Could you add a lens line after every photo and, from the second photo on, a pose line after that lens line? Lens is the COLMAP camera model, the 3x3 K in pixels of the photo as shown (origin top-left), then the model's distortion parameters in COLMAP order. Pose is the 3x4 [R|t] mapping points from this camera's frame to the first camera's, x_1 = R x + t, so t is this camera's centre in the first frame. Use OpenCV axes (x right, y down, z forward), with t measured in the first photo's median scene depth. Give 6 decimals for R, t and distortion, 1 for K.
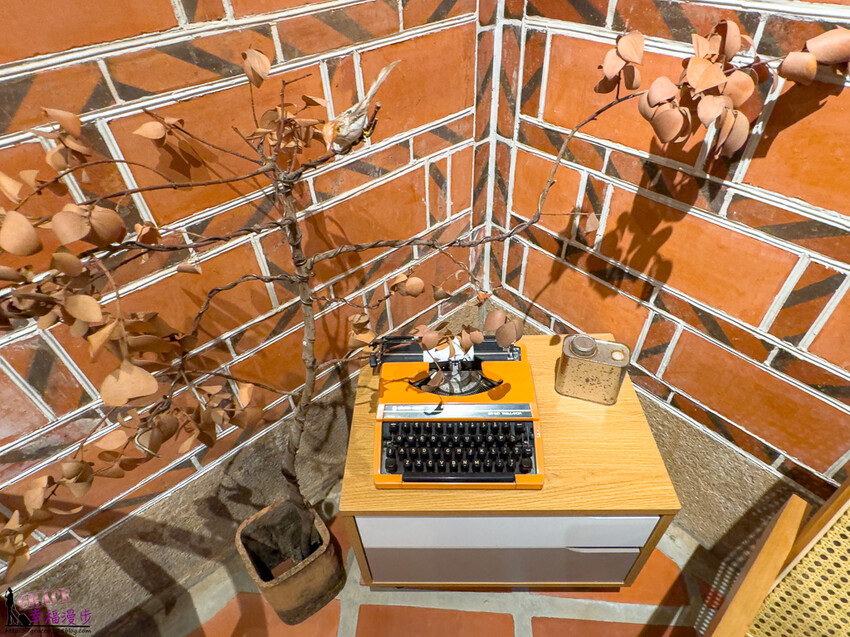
lens RADIAL K [[483.4, 0, 425.0], [0, 483.4, 318.5], [0, 0, 1]] dist [0.000021, -0.000449]
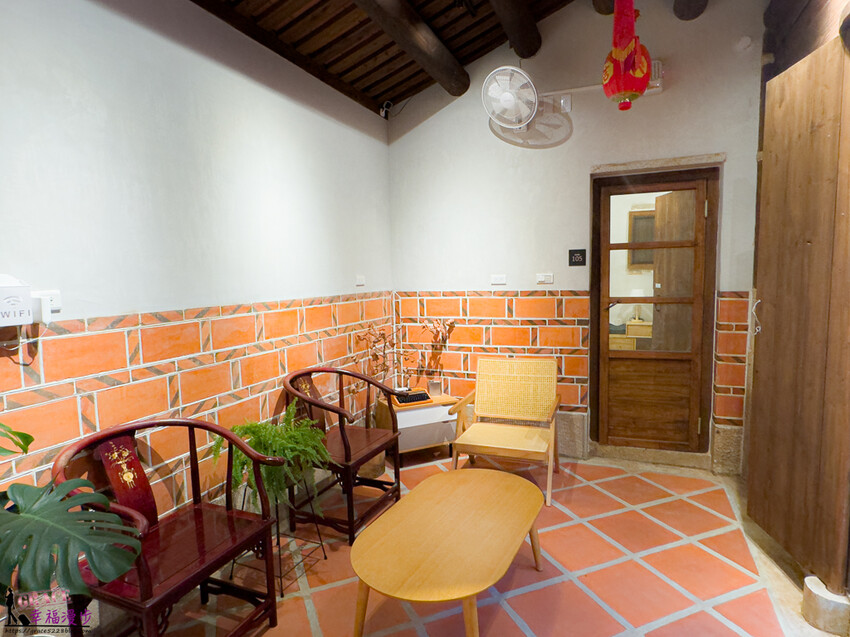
lens RADIAL K [[483.4, 0, 425.0], [0, 483.4, 318.5], [0, 0, 1]] dist [0.000021, -0.000449]
pose [[0.900025, -0.012509, 0.435659, -1.649159], [0.282625, 0.777683, -0.561544, 2.085702], [-0.331781, 0.628532, 0.703470, -2.472575]]
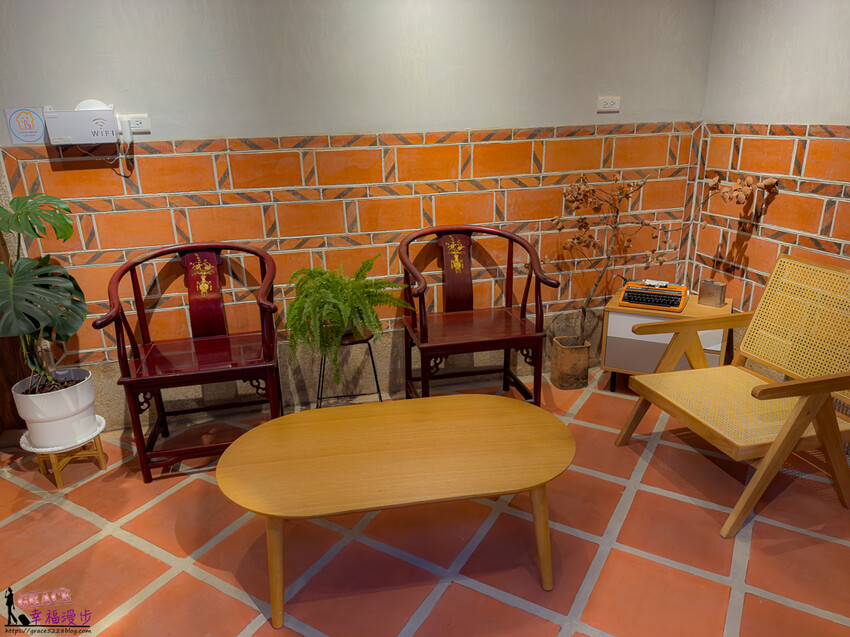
lens RADIAL K [[599.3, 0, 425.4], [0, 599.3, 323.8], [0, 0, 1]] dist [0.102714, -0.183692]
pose [[0.887059, 0.169609, -0.429370, 0.421669], [-0.325602, 0.889193, -0.321433, 1.845650], [0.327275, 0.424934, 0.843992, -2.237108]]
